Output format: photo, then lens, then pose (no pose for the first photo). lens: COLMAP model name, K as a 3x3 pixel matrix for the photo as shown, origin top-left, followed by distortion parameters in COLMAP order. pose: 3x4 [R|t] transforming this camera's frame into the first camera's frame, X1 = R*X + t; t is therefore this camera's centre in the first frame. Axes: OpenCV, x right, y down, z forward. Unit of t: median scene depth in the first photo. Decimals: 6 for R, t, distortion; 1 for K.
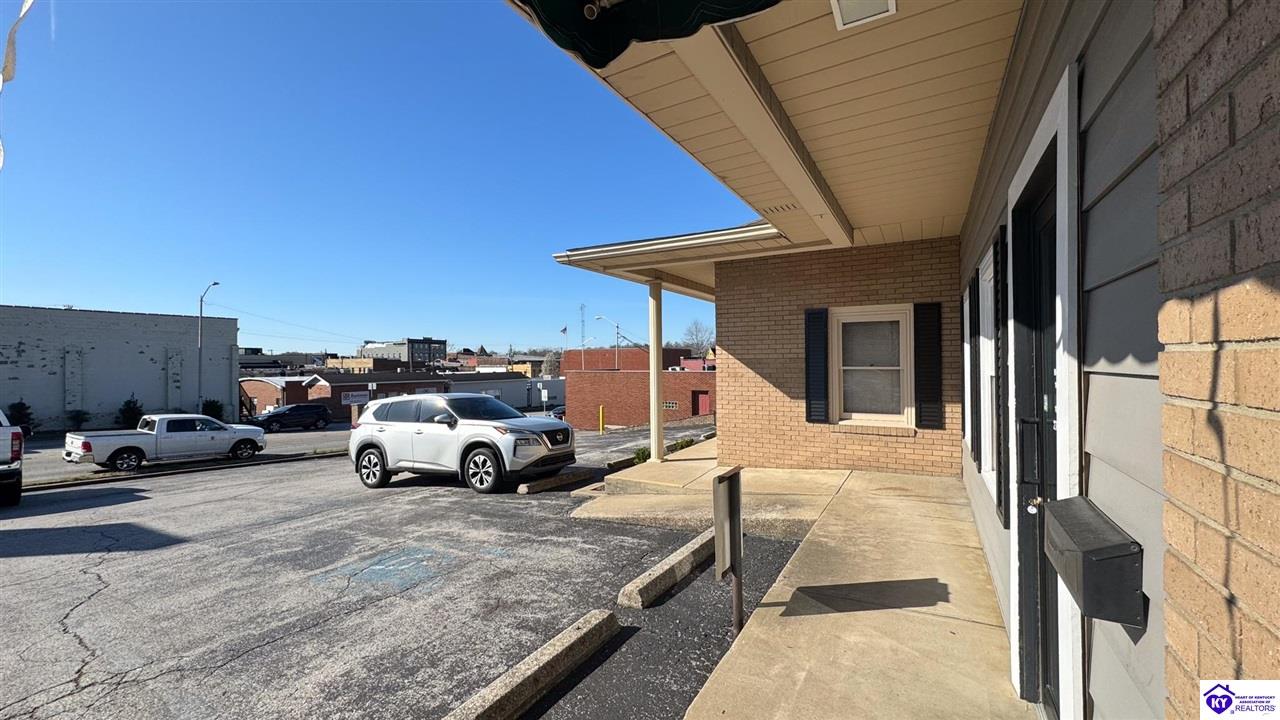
lens RADIAL K [[507.8, 0, 641.5], [0, 507.8, 357.7], [0, 0, 1]] dist [-0.000866, 0.000393]
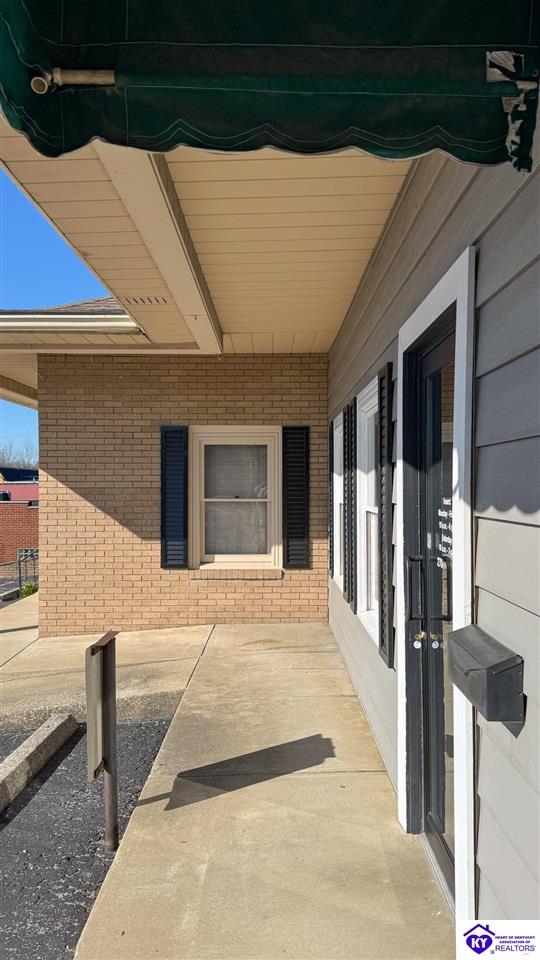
lens RADIAL K [[697.5, 0, 267.6], [0, 697.5, 484.1], [0, 0, 1]] dist [0.165499, -0.323083]
pose [[0.874773, 0.007198, 0.484480, -0.093692], [-0.009202, 0.999956, 0.001758, -0.012918], [-0.484446, -0.005996, 0.874801, -0.052011]]
